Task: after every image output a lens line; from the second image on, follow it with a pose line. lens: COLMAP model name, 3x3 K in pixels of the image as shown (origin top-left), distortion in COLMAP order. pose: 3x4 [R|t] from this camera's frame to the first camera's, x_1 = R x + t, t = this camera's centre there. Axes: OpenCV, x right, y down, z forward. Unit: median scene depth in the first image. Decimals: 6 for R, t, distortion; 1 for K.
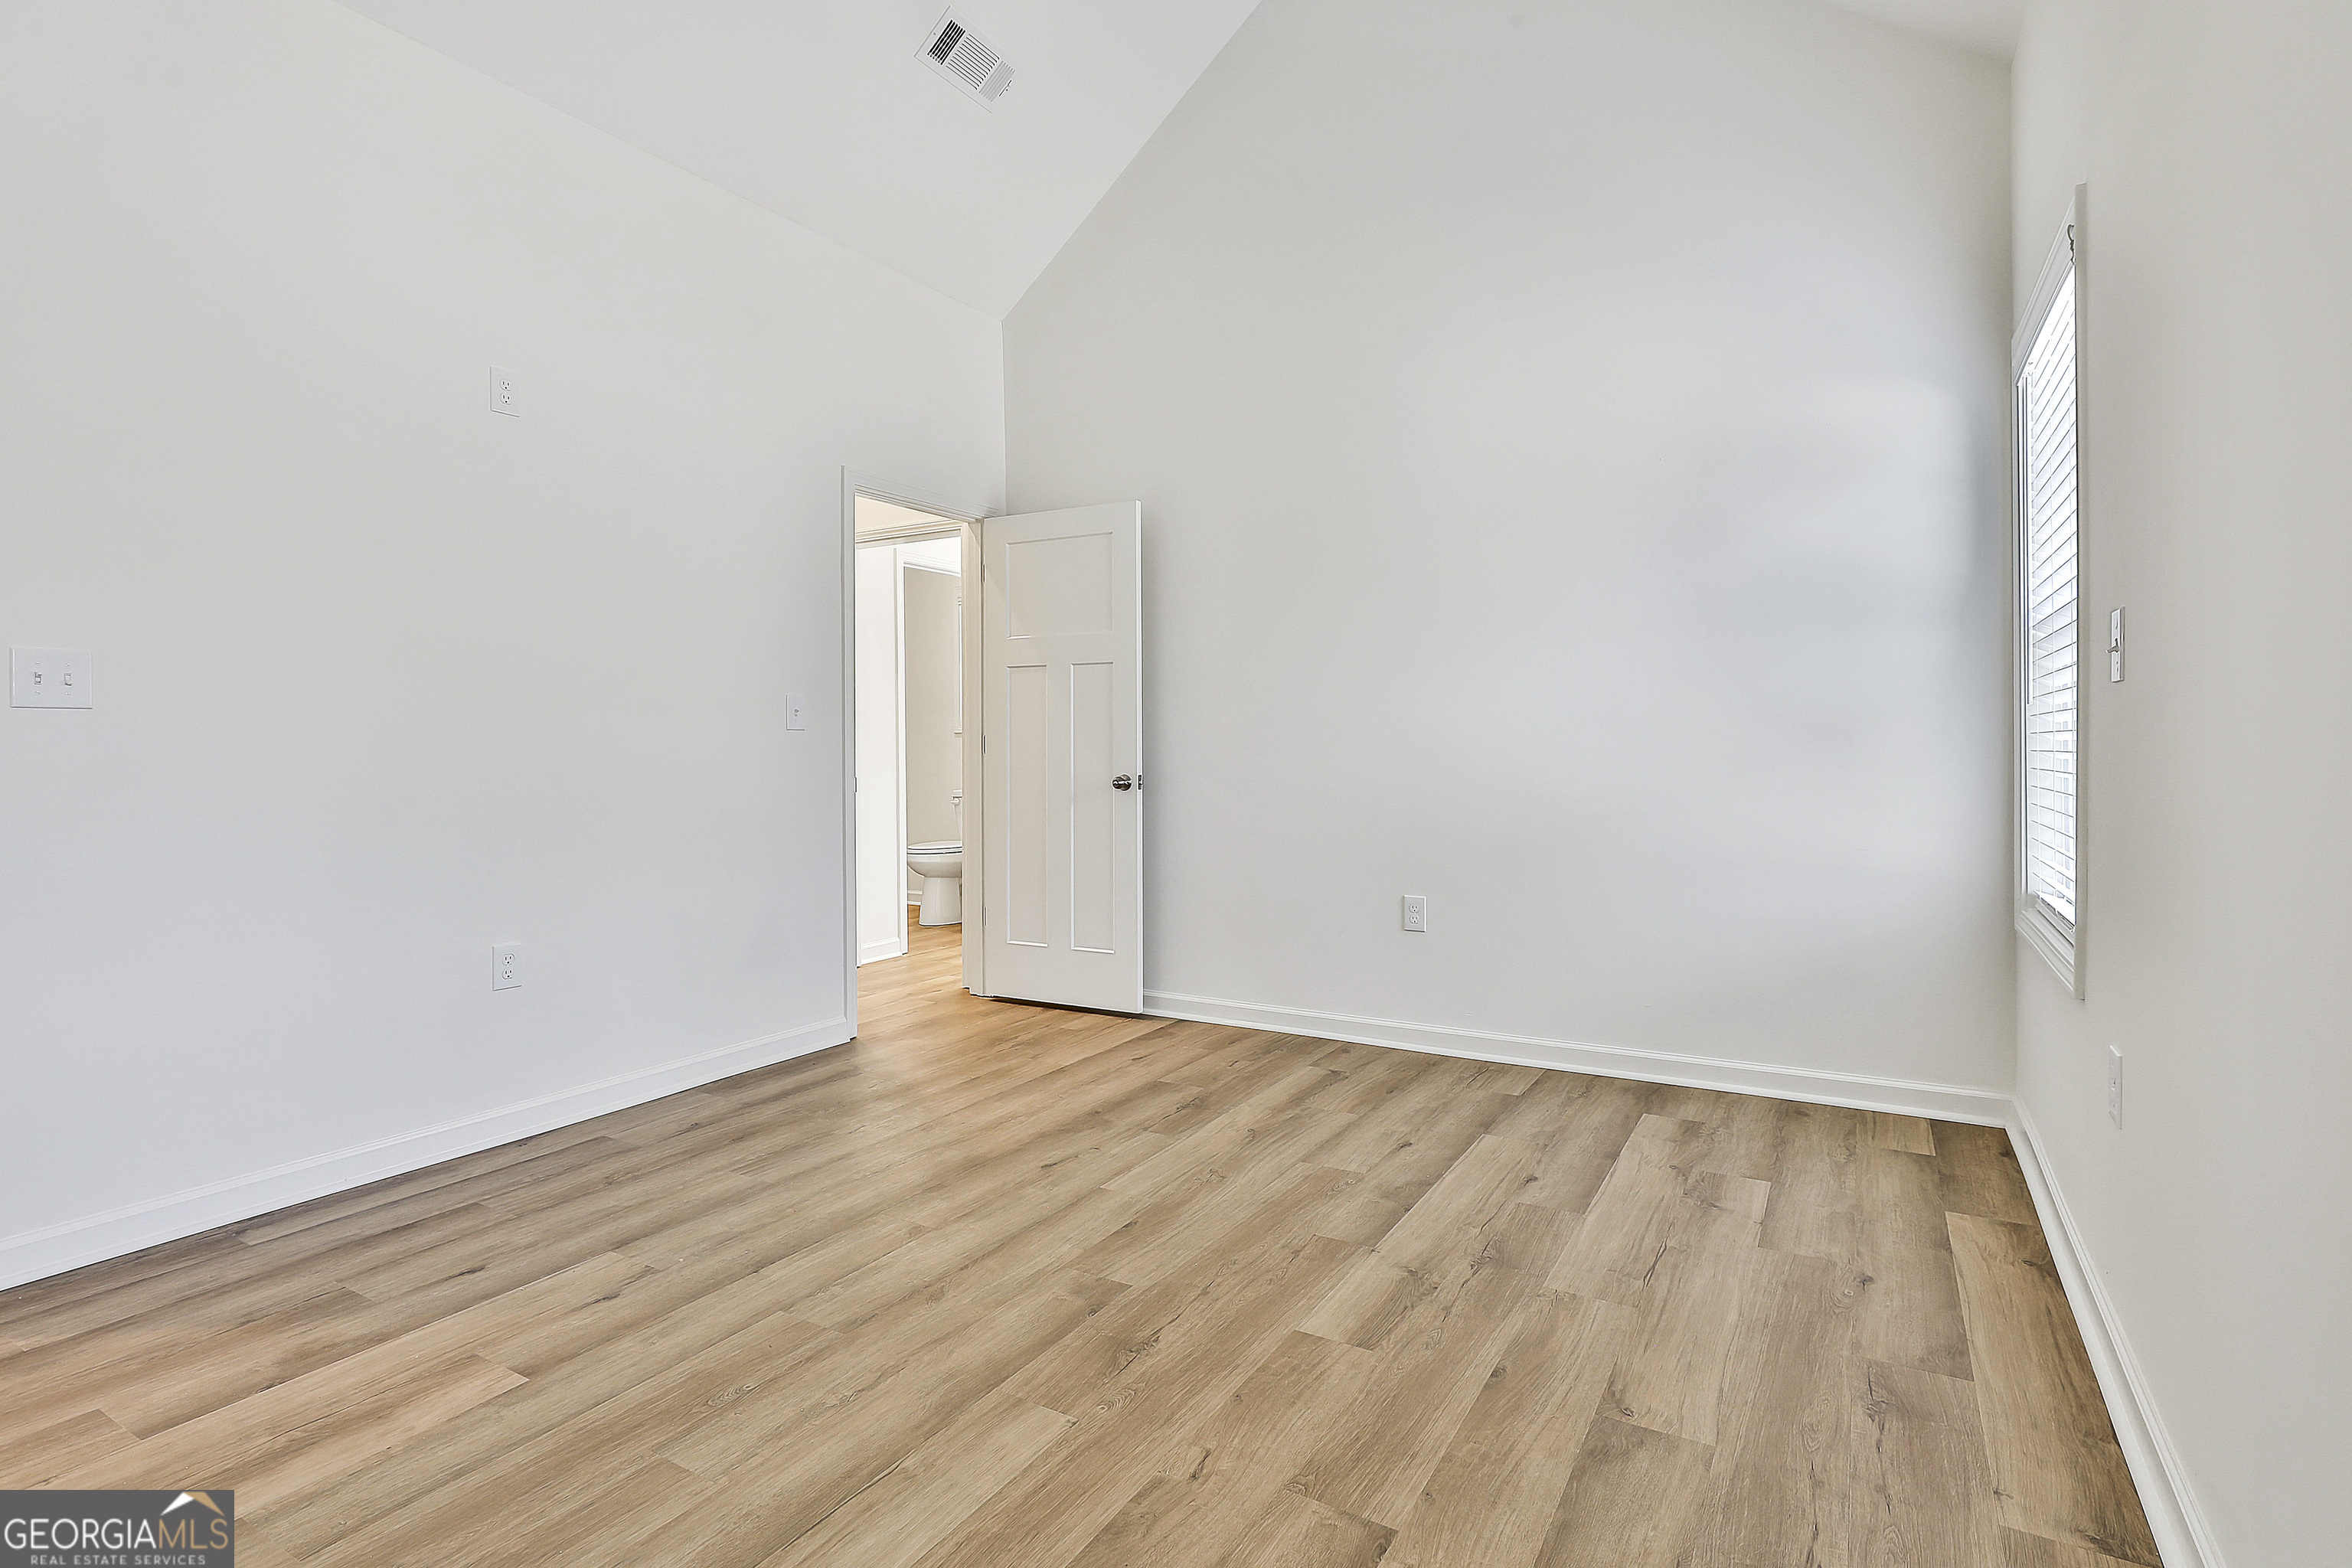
lens RADIAL K [[1141.9, 0, 1184.7], [0, 1141.9, 758.3], [0, 0, 1]] dist [0.001384, 0.001427]
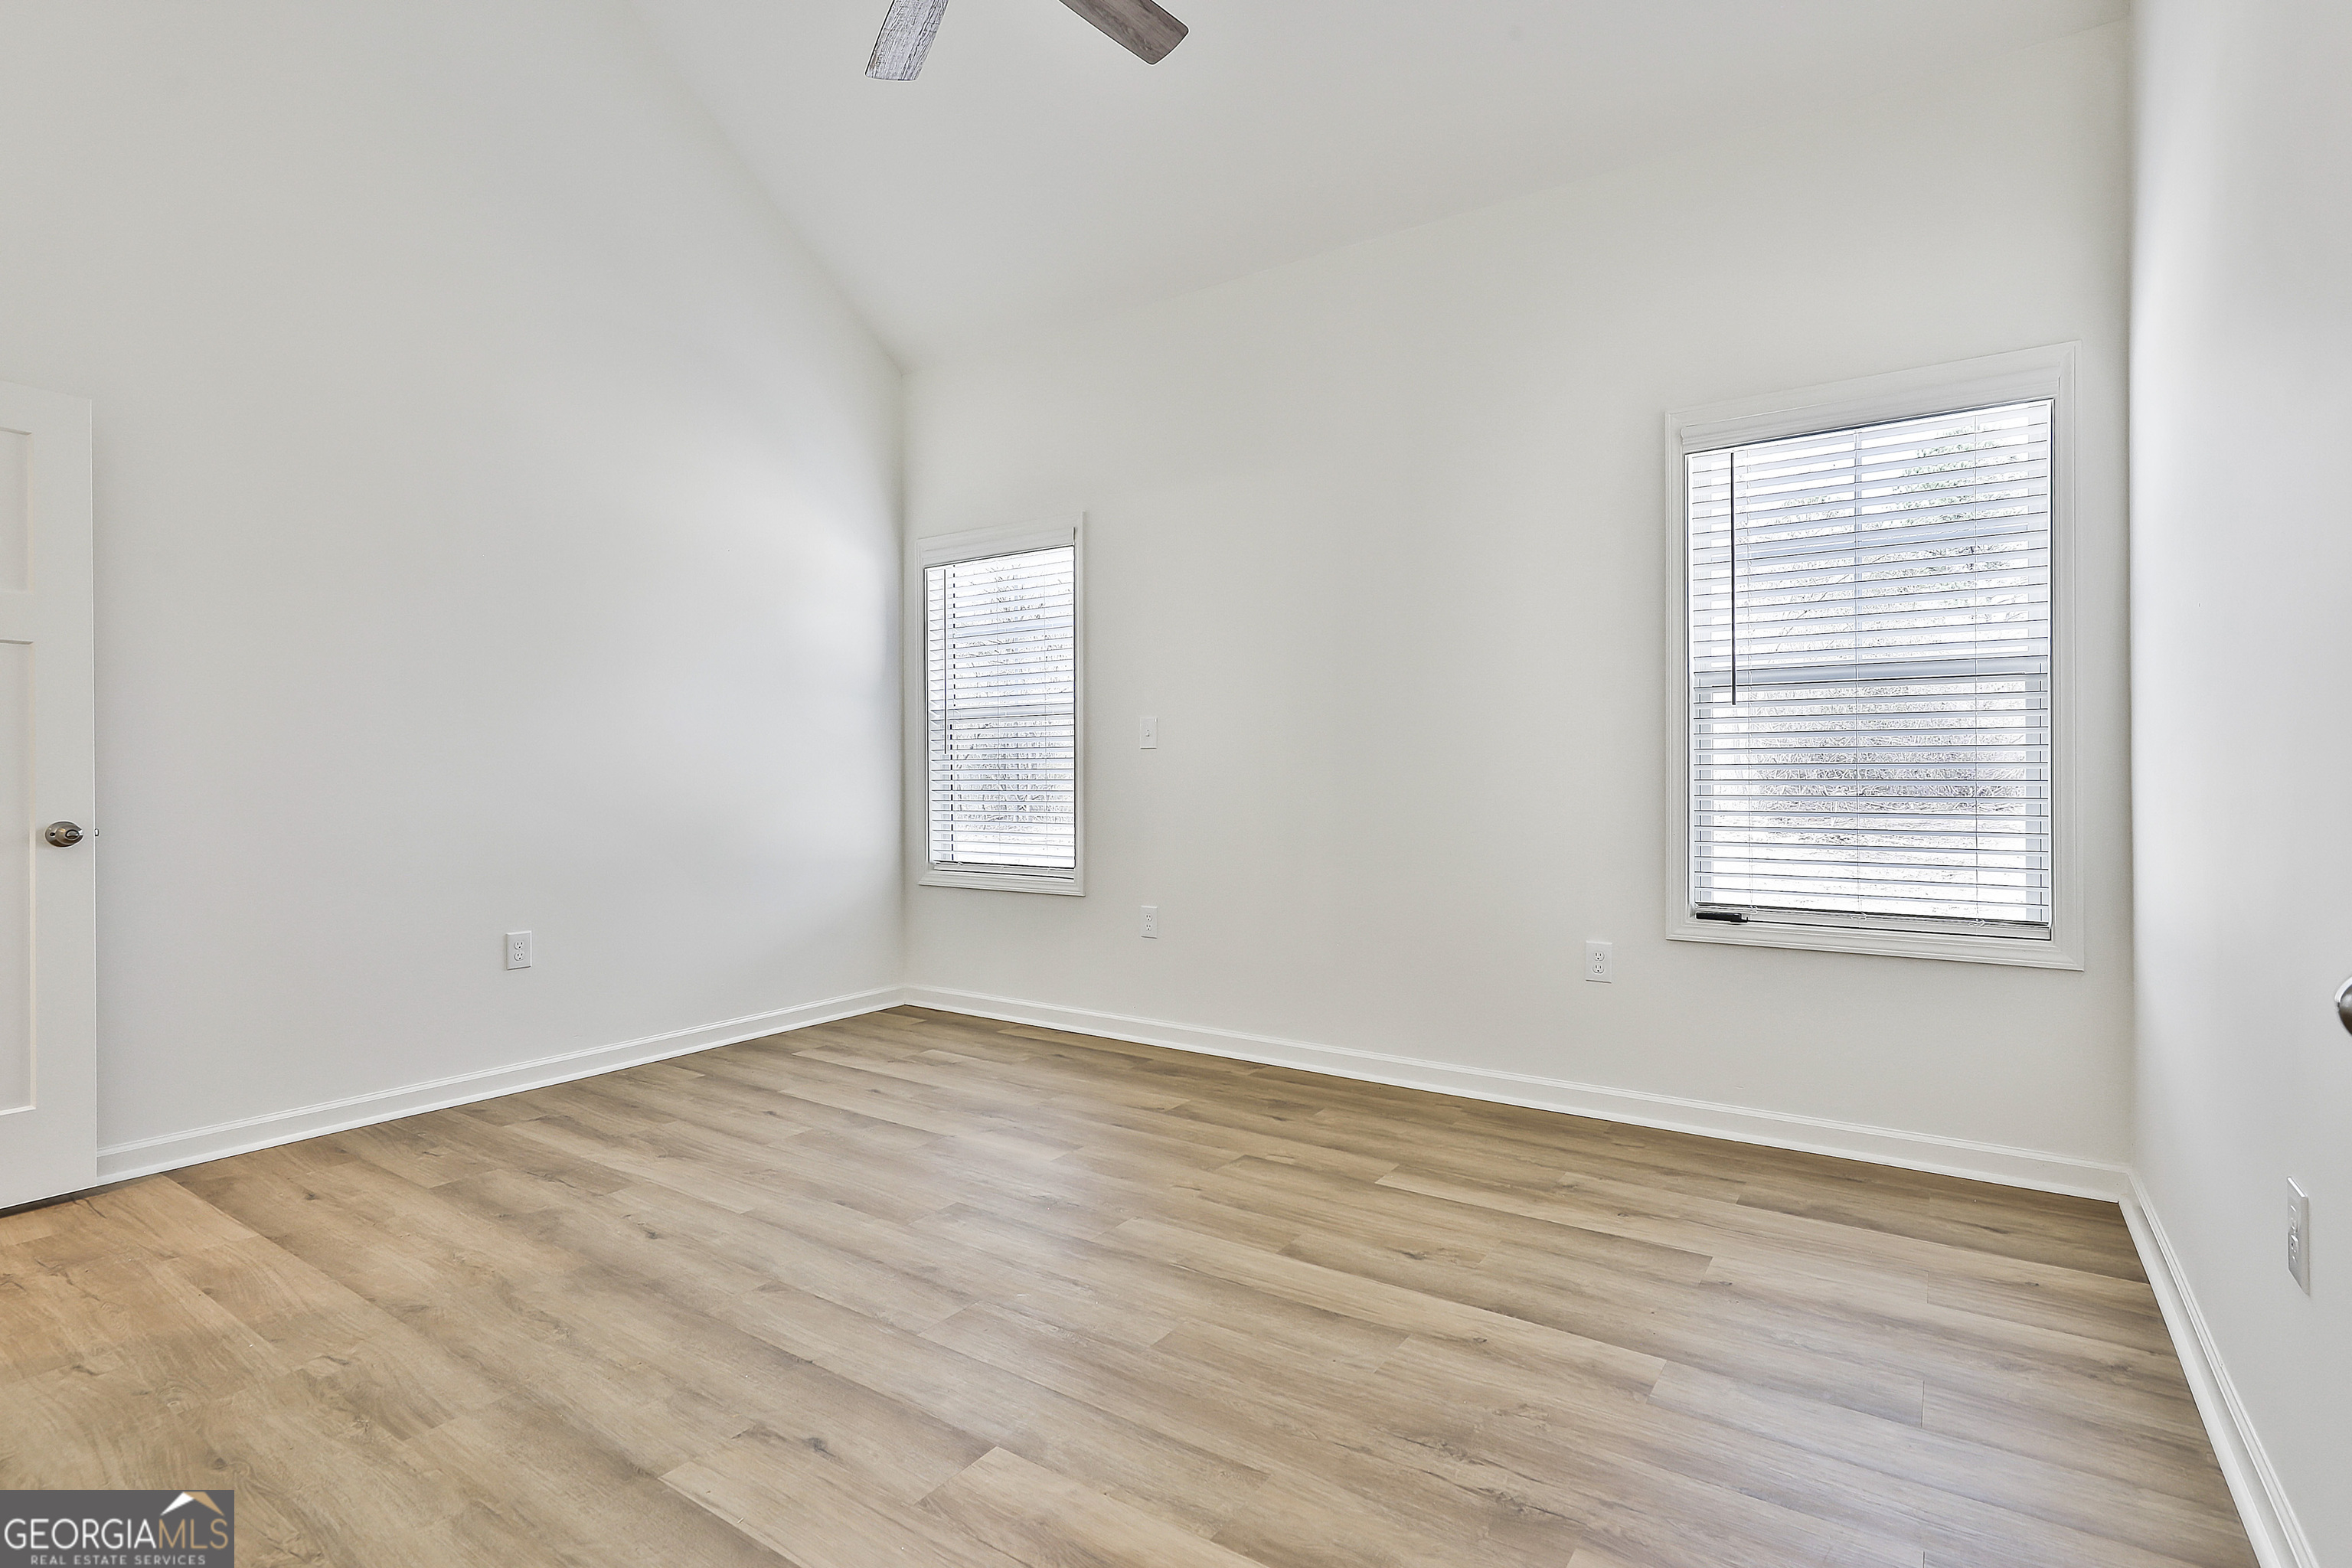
lens RADIAL K [[1132.0, 0, 1178.1], [0, 1132.0, 782.4], [0, 0, 1]] dist [-0.002013, 0.001888]
pose [[0.067160, -0.001937, 0.997740, -0.971360], [0.014428, 0.999895, 0.000970, 0.003170], [-0.997638, 0.014331, 0.067181, 0.513638]]
